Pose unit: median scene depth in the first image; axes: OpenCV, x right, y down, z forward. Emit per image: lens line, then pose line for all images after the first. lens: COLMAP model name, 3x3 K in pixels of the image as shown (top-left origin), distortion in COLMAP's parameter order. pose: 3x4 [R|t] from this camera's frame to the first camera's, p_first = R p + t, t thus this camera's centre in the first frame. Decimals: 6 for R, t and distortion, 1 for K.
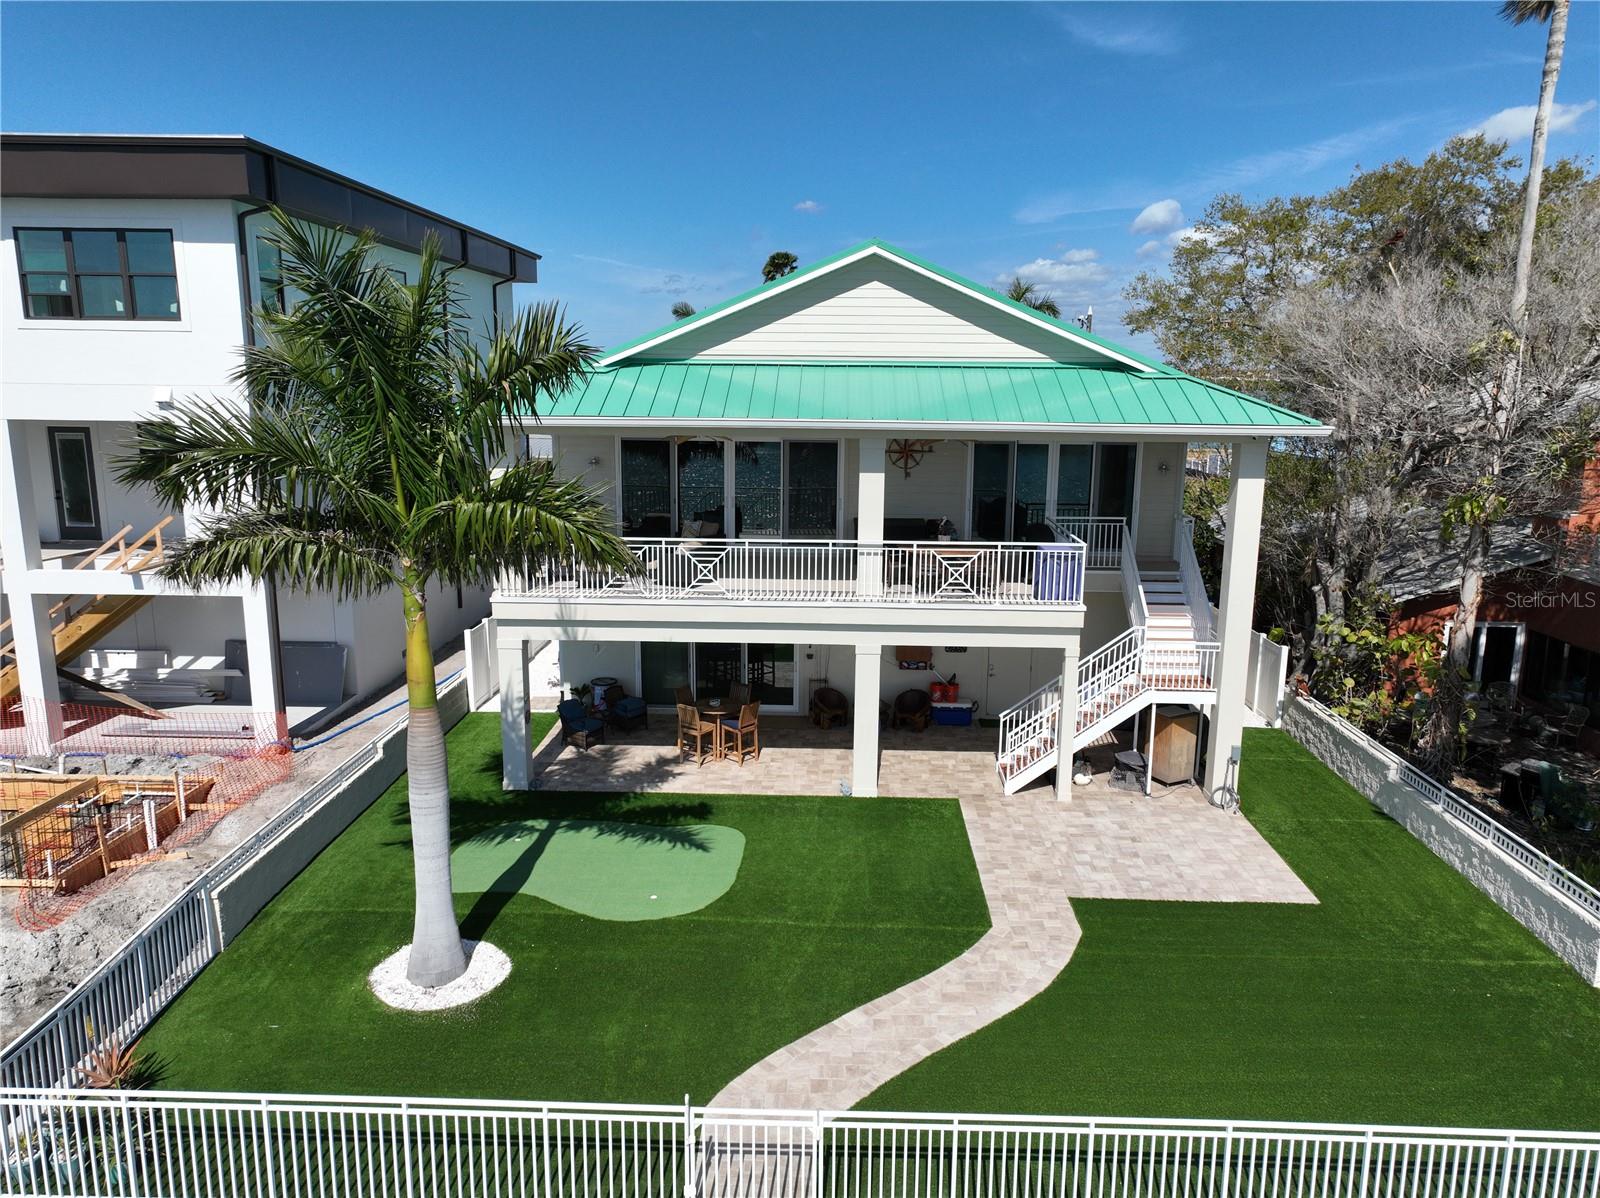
lens RADIAL K [[1124.1, 0, 800.0], [0, 1124.1, 599.0], [0, 0, 1]] dist [0.006202, 0.003757]
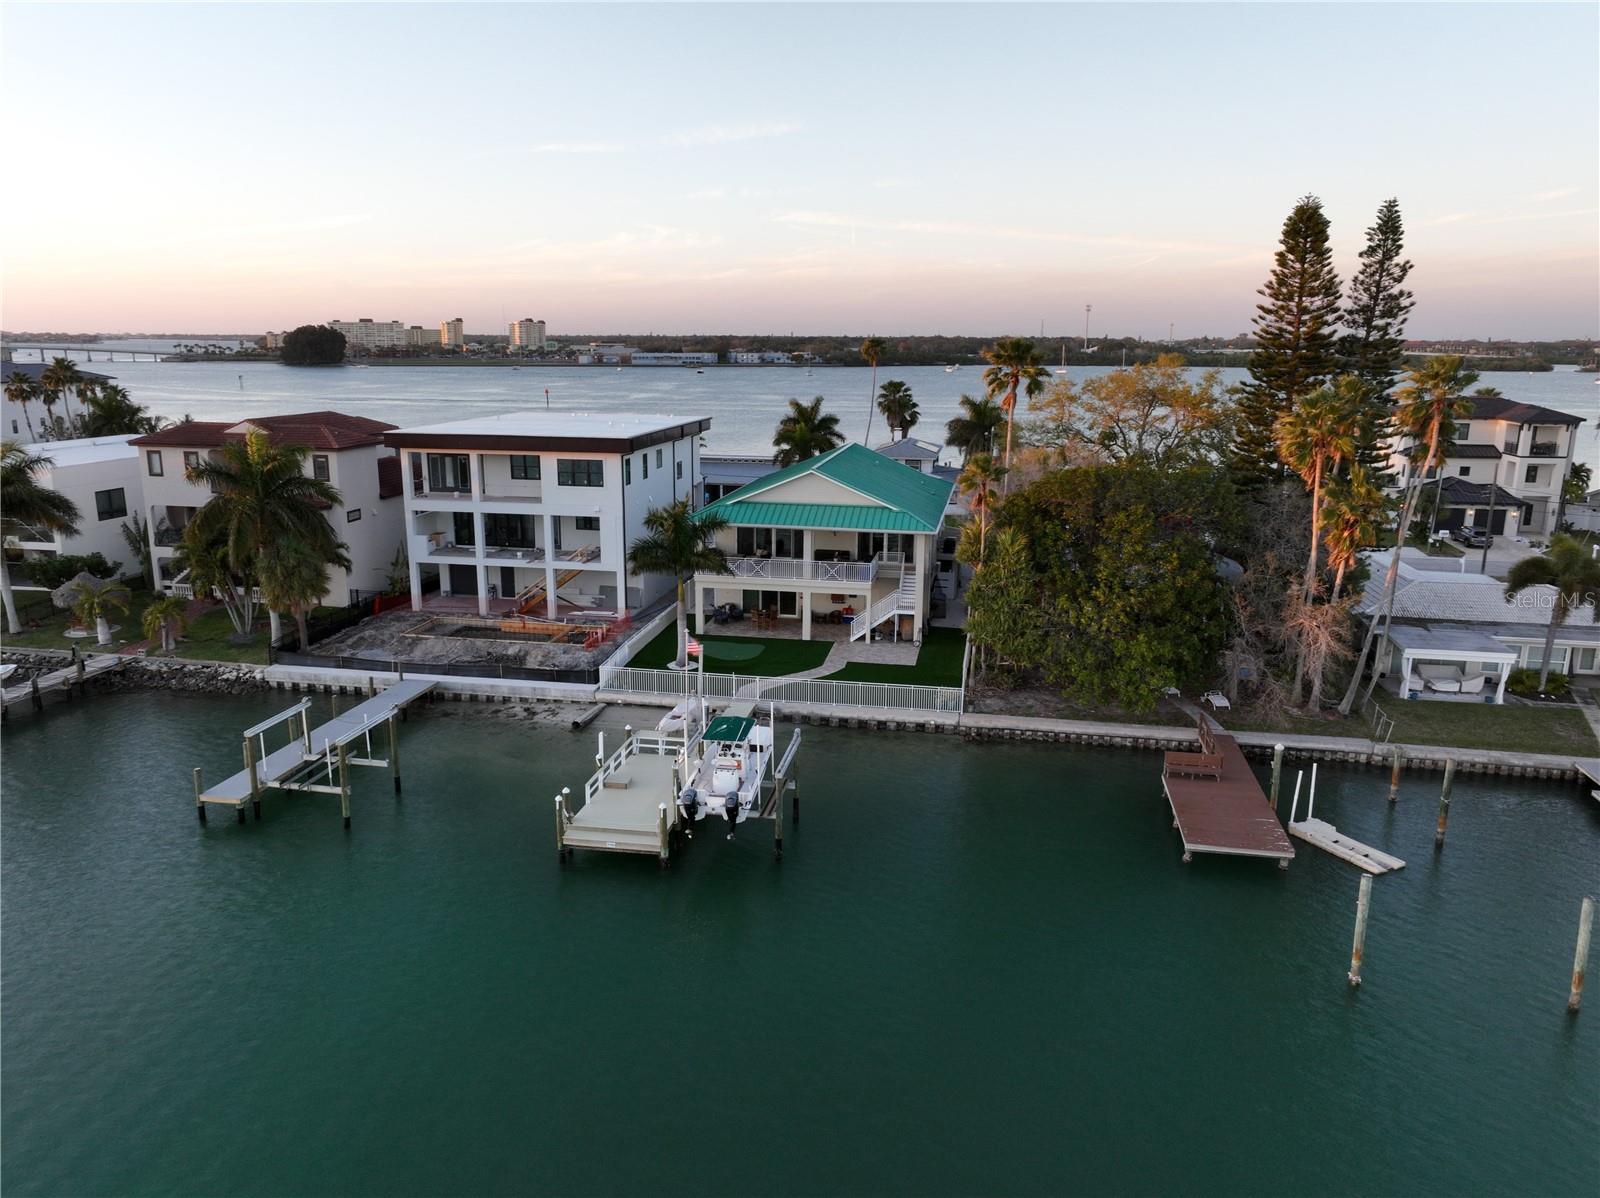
lens RADIAL K [[1124.1, 0, 800.0], [0, 1124.1, 599.0], [0, 0, 1]] dist [0.006202, 0.003757]
pose [[0.988264, 0.030870, -0.149604, 0.527269], [-0.026781, 0.999213, 0.029269, -0.036166], [0.150389, -0.024919, 0.988313, -2.221361]]
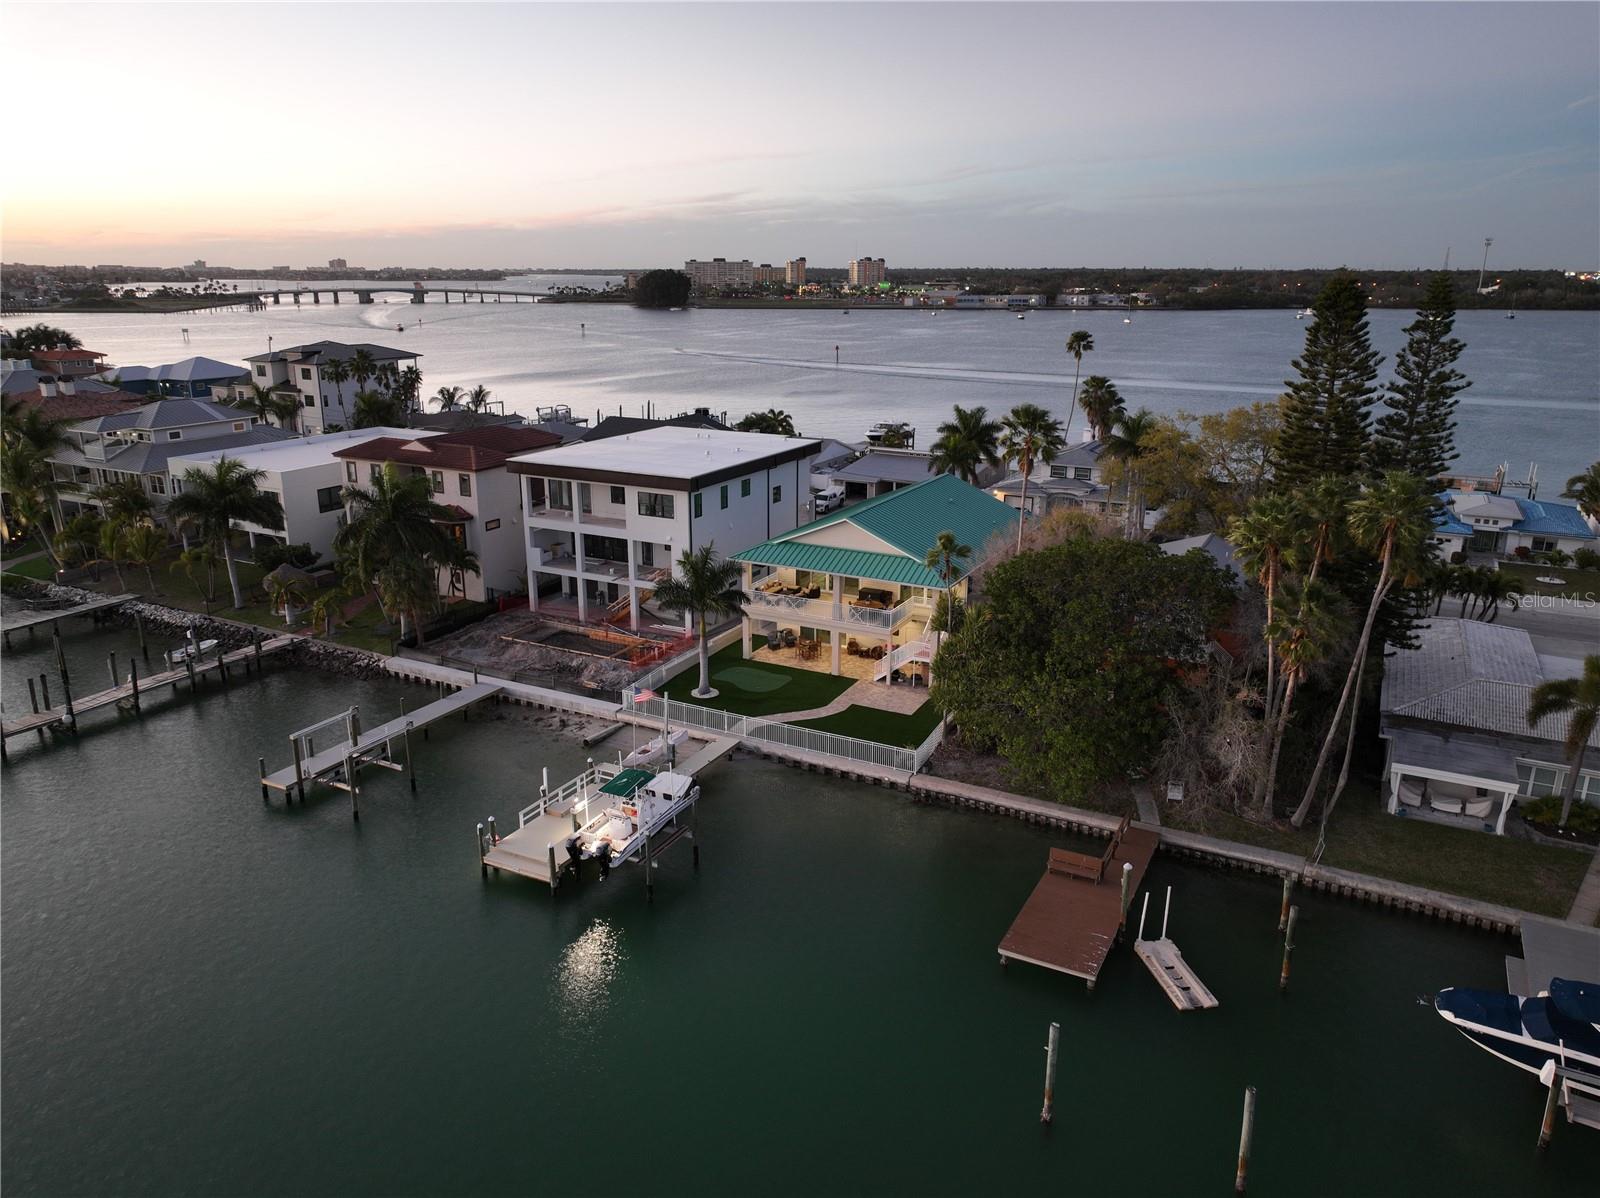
lens RADIAL K [[1124.1, 0, 800.0], [0, 1124.1, 599.0], [0, 0, 1]] dist [0.006202, 0.003757]
pose [[0.898617, 0.116450, -0.422997, 1.422059], [-0.080604, 0.991541, 0.101732, -0.406778], [0.431266, -0.057323, 0.900402, -2.179920]]
